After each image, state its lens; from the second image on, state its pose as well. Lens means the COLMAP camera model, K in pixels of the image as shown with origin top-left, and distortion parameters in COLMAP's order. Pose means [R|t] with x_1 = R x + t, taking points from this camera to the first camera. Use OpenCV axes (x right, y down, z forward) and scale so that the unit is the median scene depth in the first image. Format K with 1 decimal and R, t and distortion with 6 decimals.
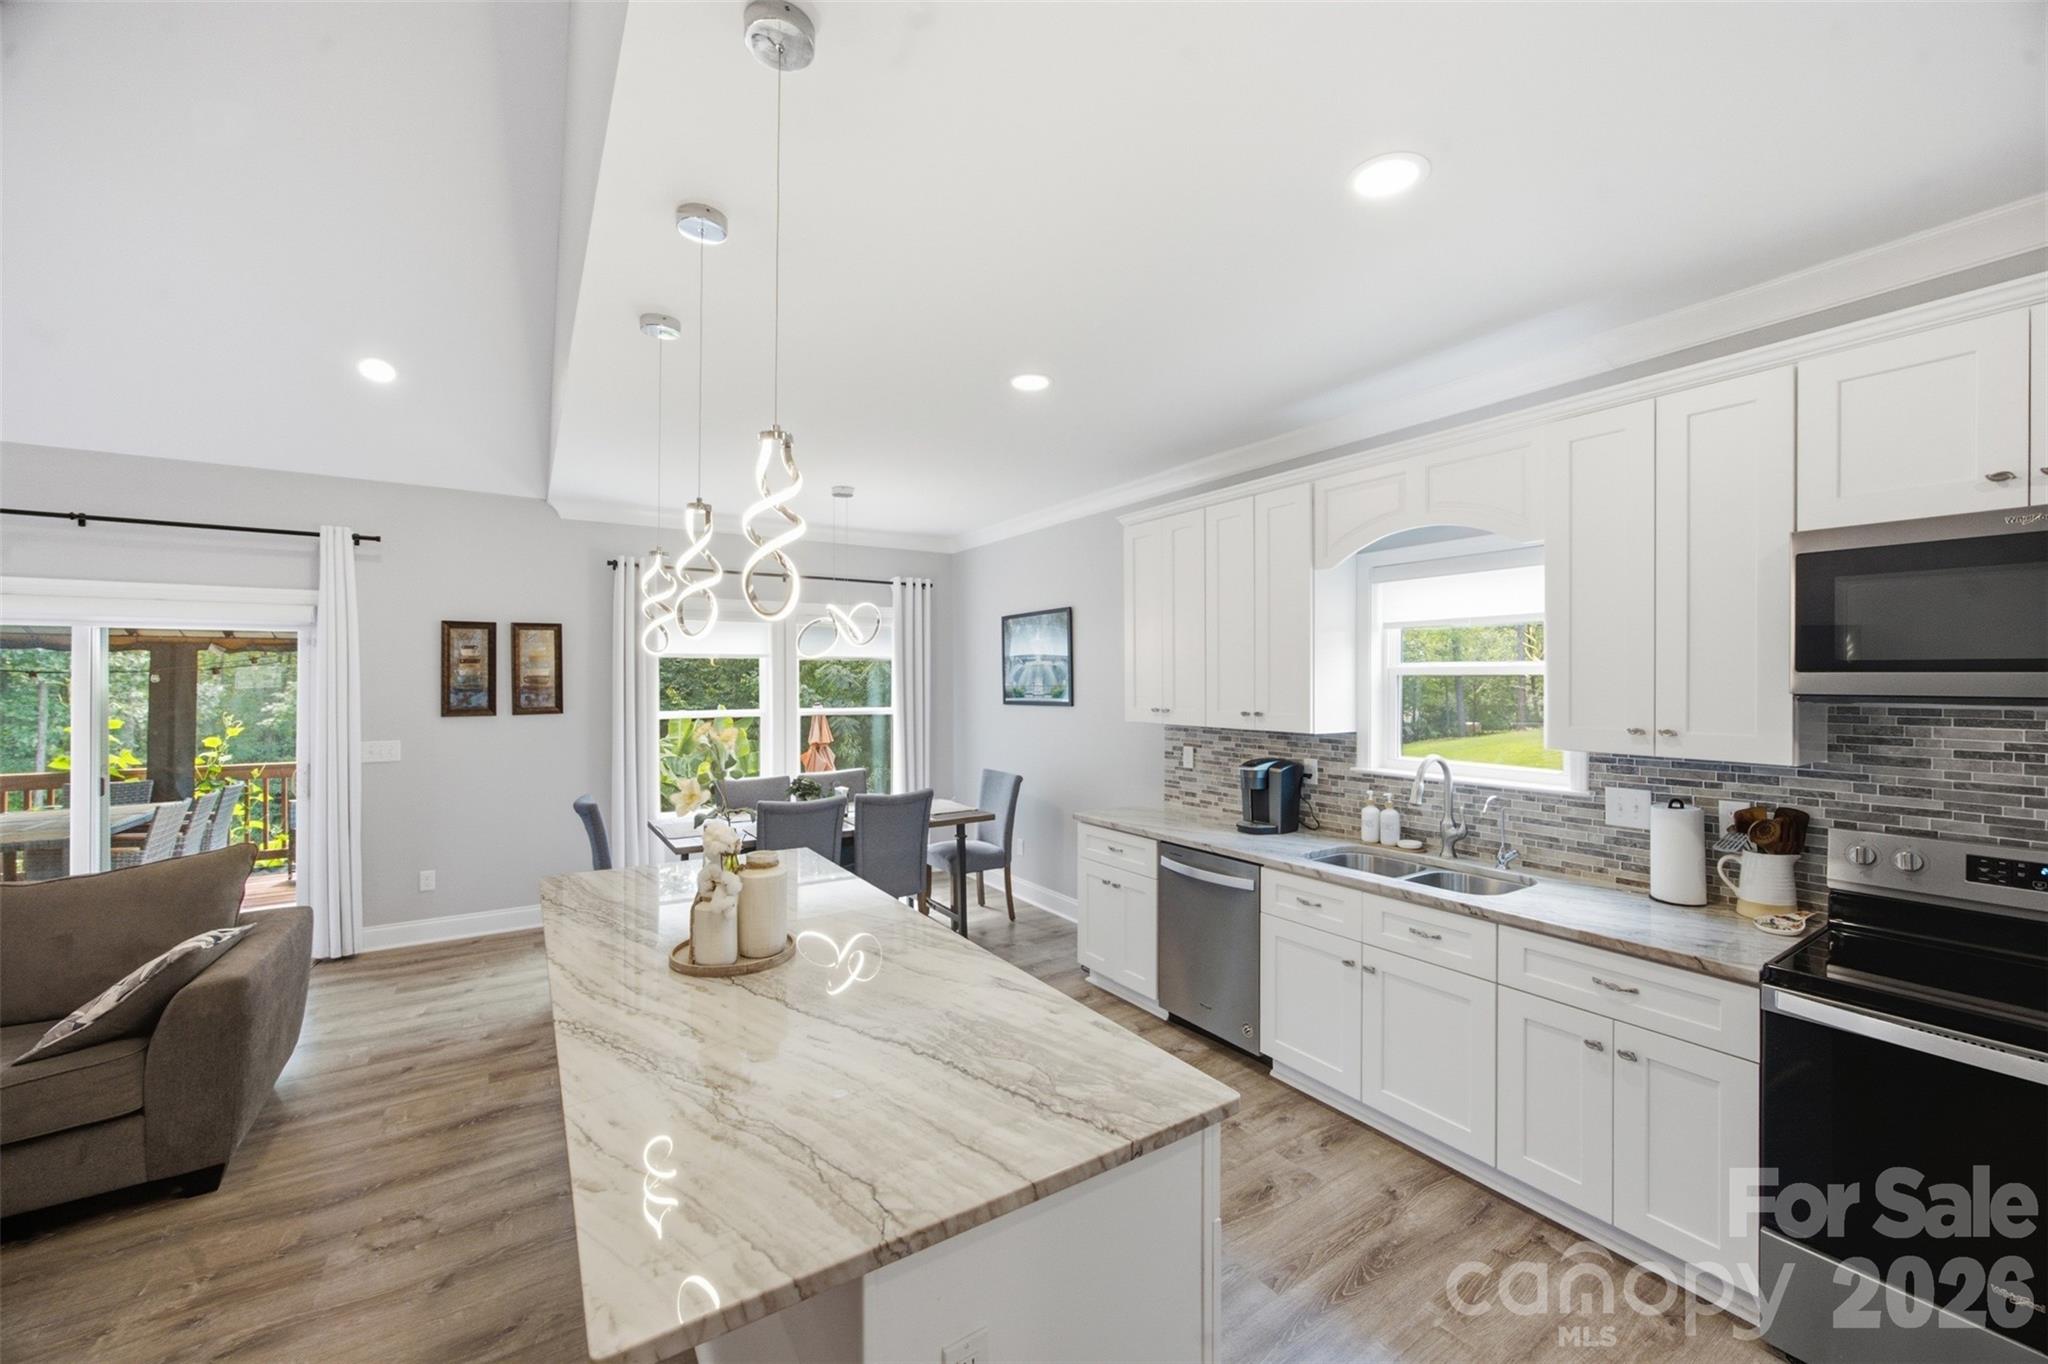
lens RADIAL K [[805.7, 0, 1024.0], [0, 805.7, 682.0], [0, 0, 1]] dist [-0.021398, 0.007767]
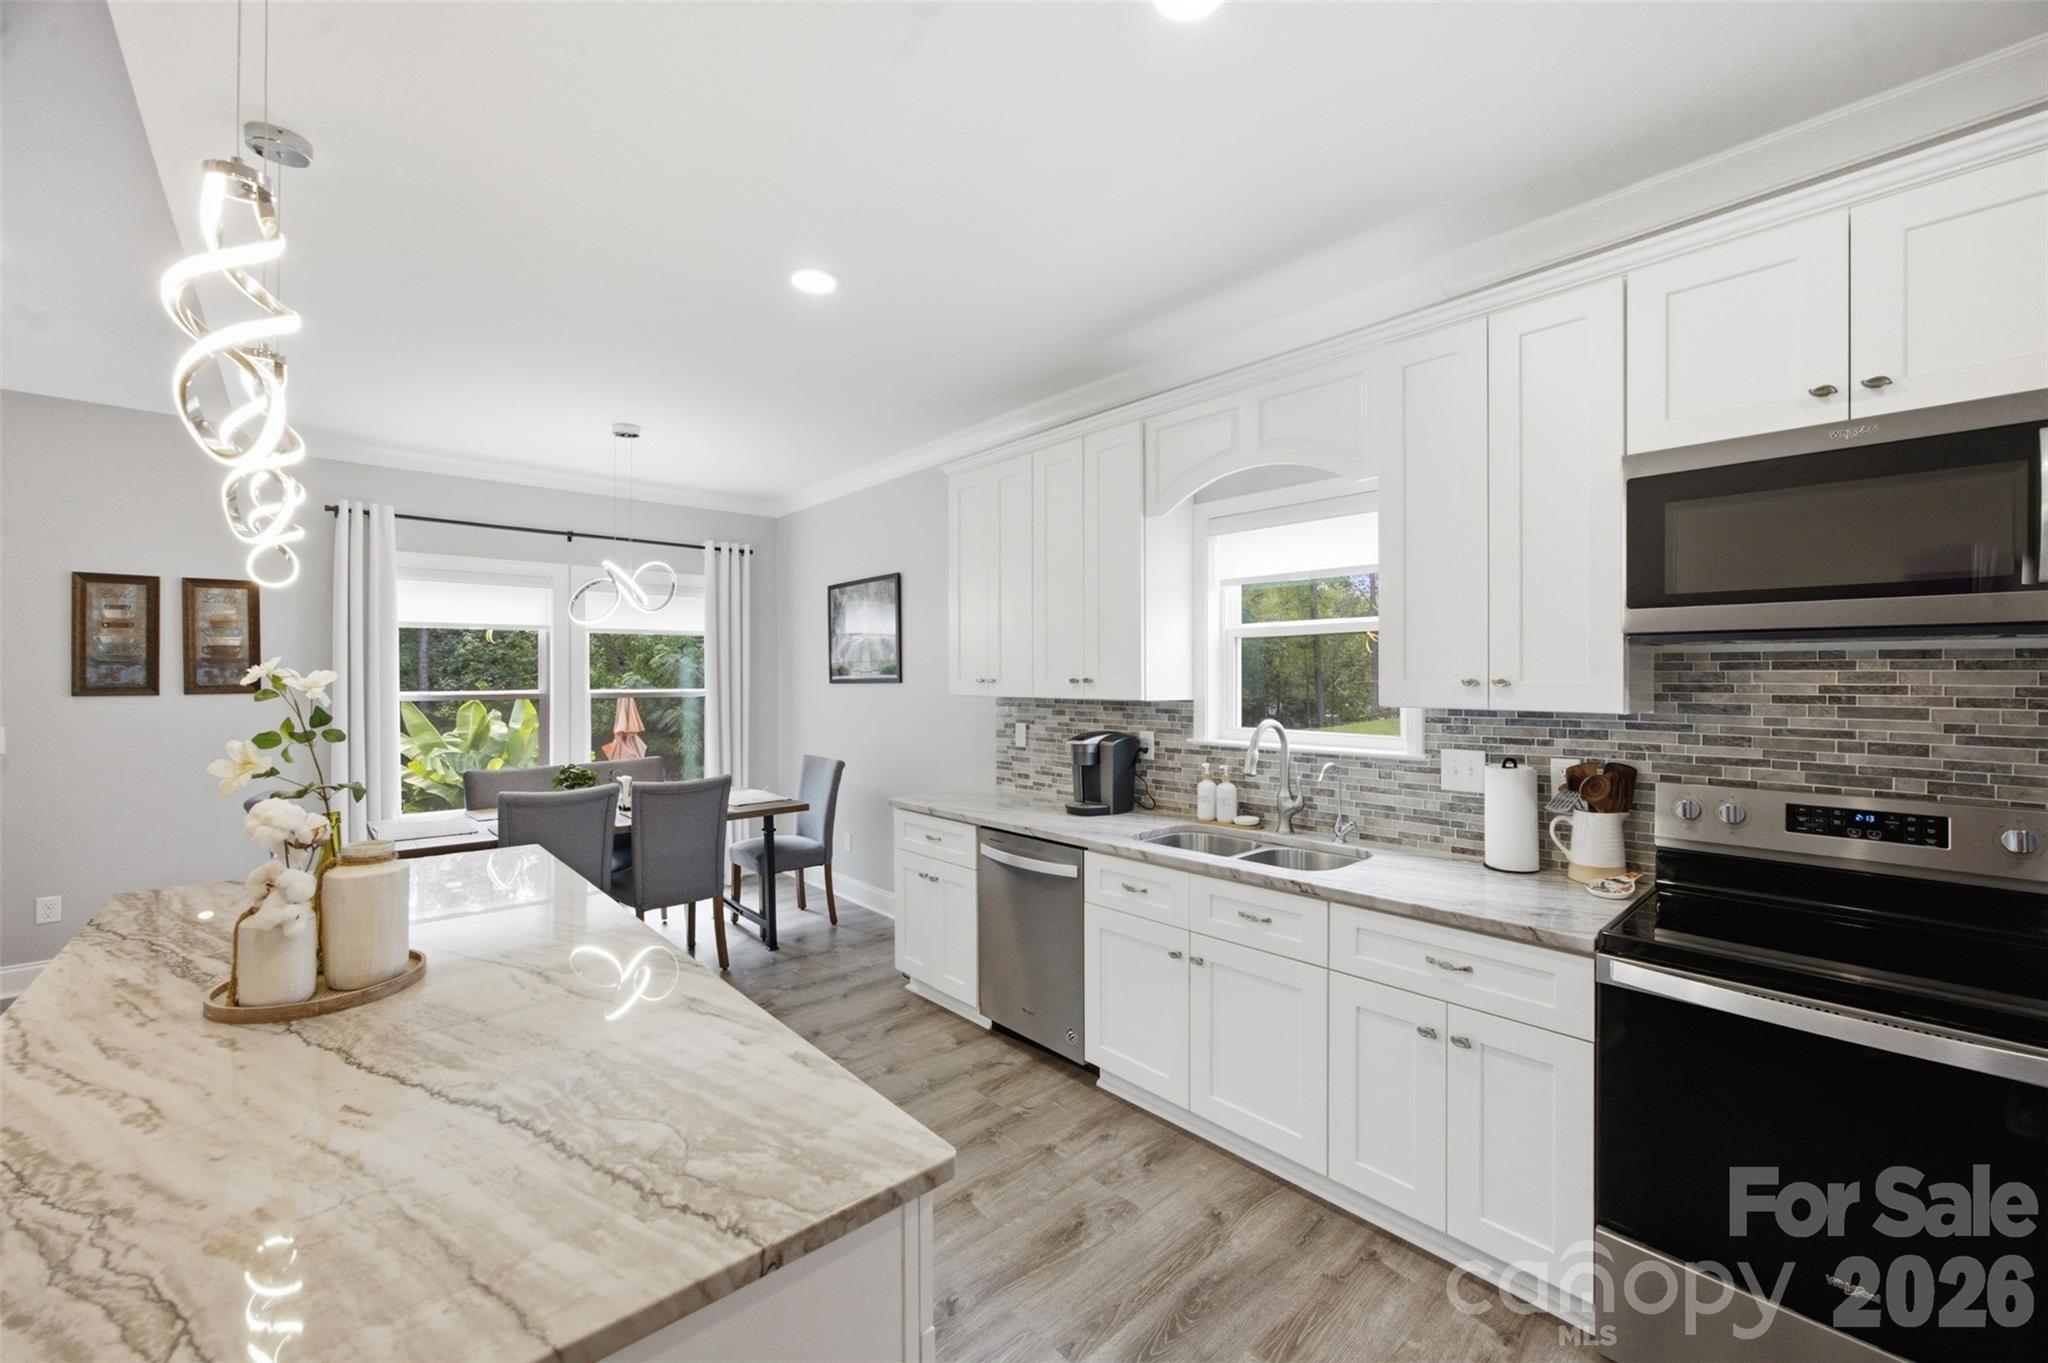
lens RADIAL K [[823.4, 0, 1030.1], [0, 823.4, 676.7], [0, 0, 1]] dist [-0.035829, 0.018862]
pose [[0.987659, -0.001055, 0.156616, 0.109358], [0.001578, 0.999994, -0.003212, 0.049335], [-0.156611, 0.003419, 0.987654, 0.138211]]
